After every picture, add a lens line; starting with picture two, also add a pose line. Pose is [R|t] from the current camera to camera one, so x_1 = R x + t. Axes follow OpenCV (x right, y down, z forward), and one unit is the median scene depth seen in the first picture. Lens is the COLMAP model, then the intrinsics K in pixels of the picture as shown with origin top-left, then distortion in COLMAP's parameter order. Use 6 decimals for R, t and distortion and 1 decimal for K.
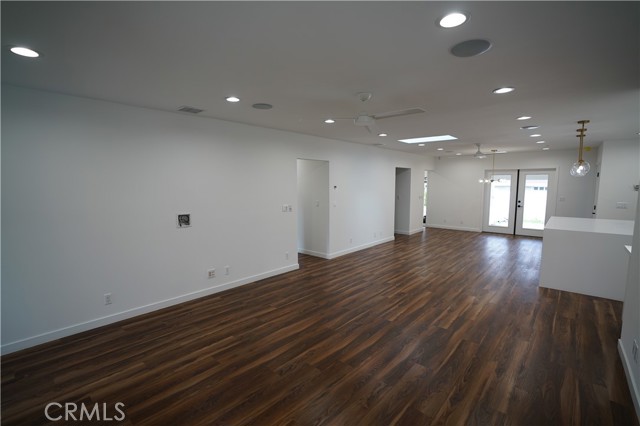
lens RADIAL K [[293.0, 0, 320.2], [0, 293.0, 213.4], [0, 0, 1]] dist [-0.051622, 0.013605]
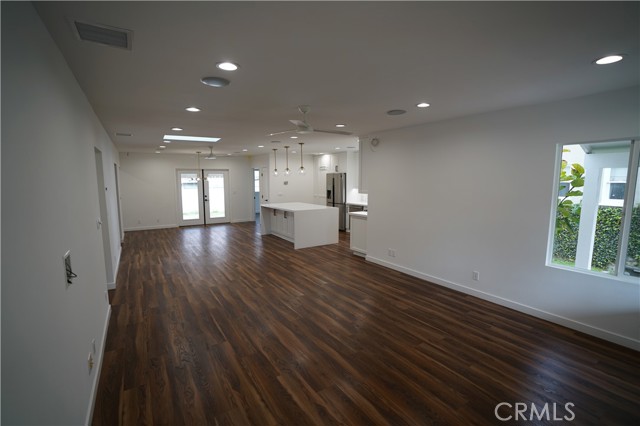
lens RADIAL K [[293.0, 0, 314.7], [0, 293.0, 213.0], [0, 0, 1]] dist [-0.051622, 0.013605]
pose [[0.289632, -0.108143, 0.951009, -0.486689], [0.099816, 0.991592, 0.082359, -0.038890], [-0.951919, 0.071072, 0.297991, 0.312388]]
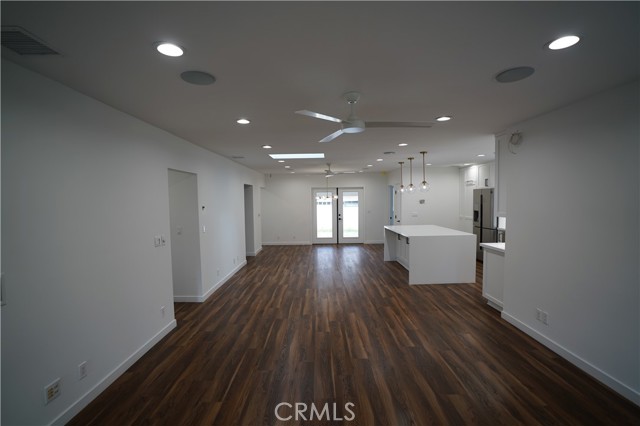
lens RADIAL K [[293.0, 0, 319.5], [0, 293.0, 214.0], [0, 0, 1]] dist [-0.051622, 0.013605]
pose [[0.748955, -0.040789, 0.661364, -0.233153], [0.079033, 0.996478, -0.028042, -0.026850], [-0.657891, 0.073272, 0.749541, 0.226913]]
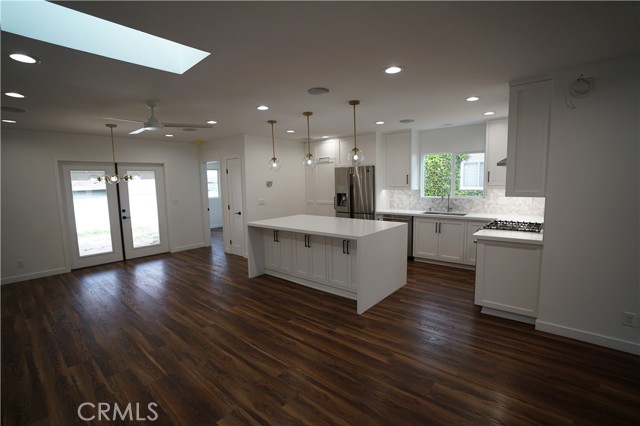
lens RADIAL K [[293.0, 0, 317.2], [0, 293.0, 213.0], [0, 0, 1]] dist [-0.051622, 0.013605]
pose [[-0.002933, -0.105238, 0.994443, 0.029357], [0.124961, 0.986613, 0.104778, -0.073222], [-0.992157, 0.124574, 0.010257, 0.790634]]
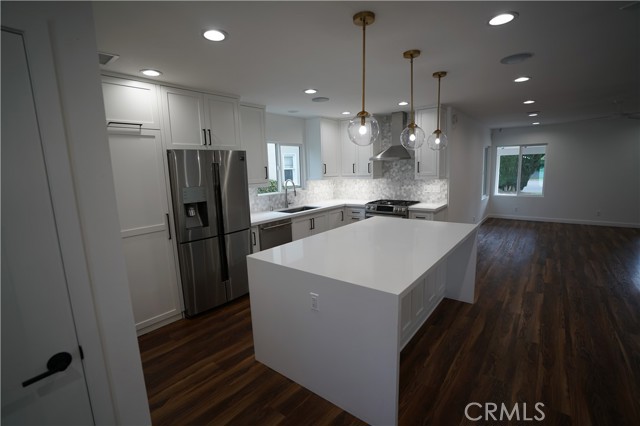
lens RADIAL K [[293.0, 0, 319.3], [0, 293.0, 213.1], [0, 0, 1]] dist [-0.051622, 0.013605]
pose [[-0.998517, 0.040604, -0.036265, 0.875299], [0.030008, 0.966293, 0.255689, -0.128509], [0.045424, 0.254222, -0.966079, 1.215770]]
